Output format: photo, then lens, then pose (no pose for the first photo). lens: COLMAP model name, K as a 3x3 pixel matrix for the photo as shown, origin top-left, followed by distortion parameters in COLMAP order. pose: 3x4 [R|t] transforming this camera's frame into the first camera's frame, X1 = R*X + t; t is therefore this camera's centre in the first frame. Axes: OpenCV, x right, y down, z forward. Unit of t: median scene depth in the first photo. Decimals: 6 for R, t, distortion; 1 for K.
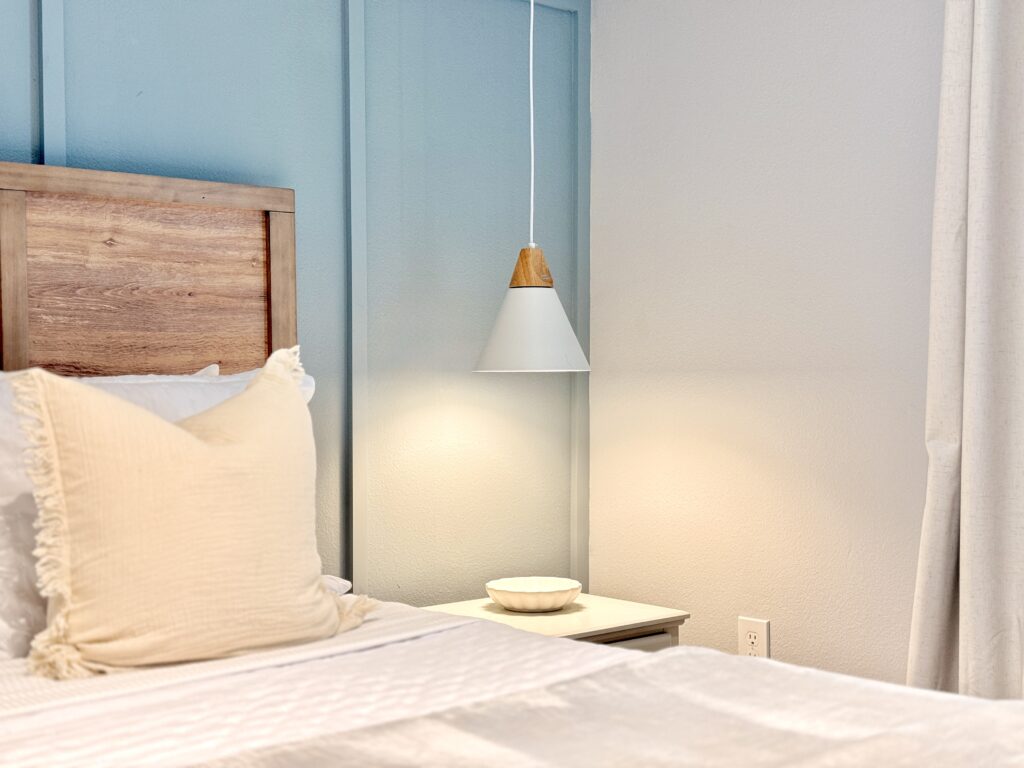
lens RADIAL K [[1462.5, 0, 513.8], [0, 1462.5, 385.7], [0, 0, 1]] dist [0.110511, 0.000000]
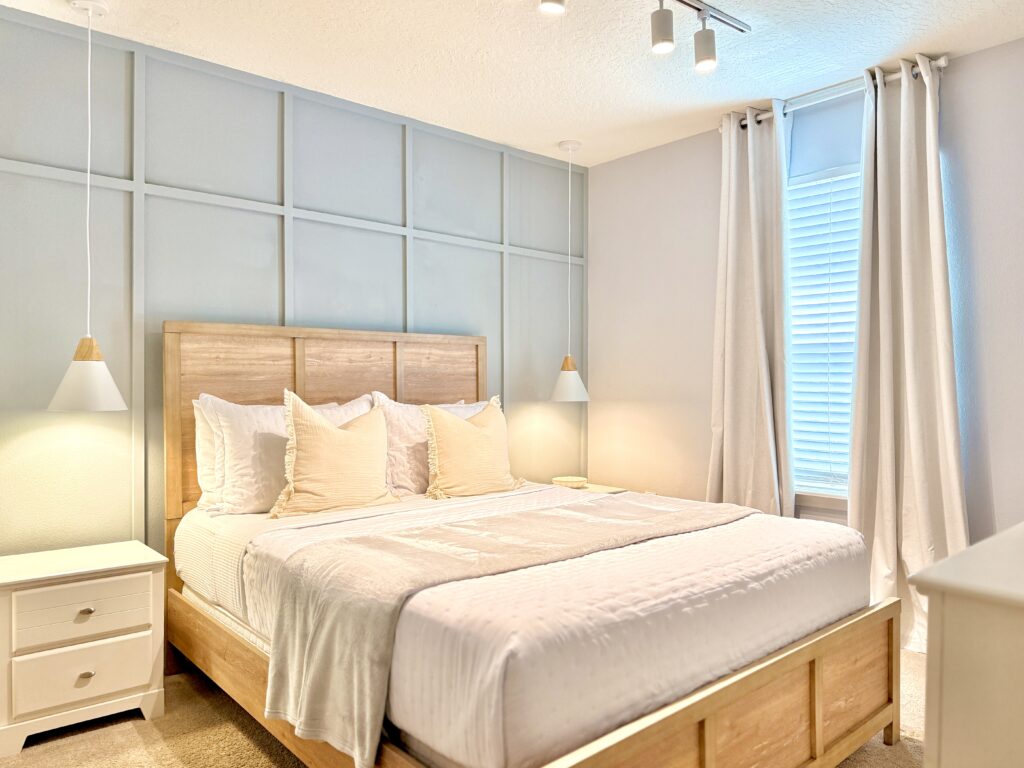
lens RADIAL K [[720.8, 0, 504.0], [0, 720.8, 380.6], [0, 0, 1]] dist [0.057386, -0.017015]
pose [[0.999319, 0.000567, -0.036907, -0.069267], [-0.001407, 0.999740, -0.022749, -0.019530], [0.036884, 0.022785, 0.999060, -0.411858]]
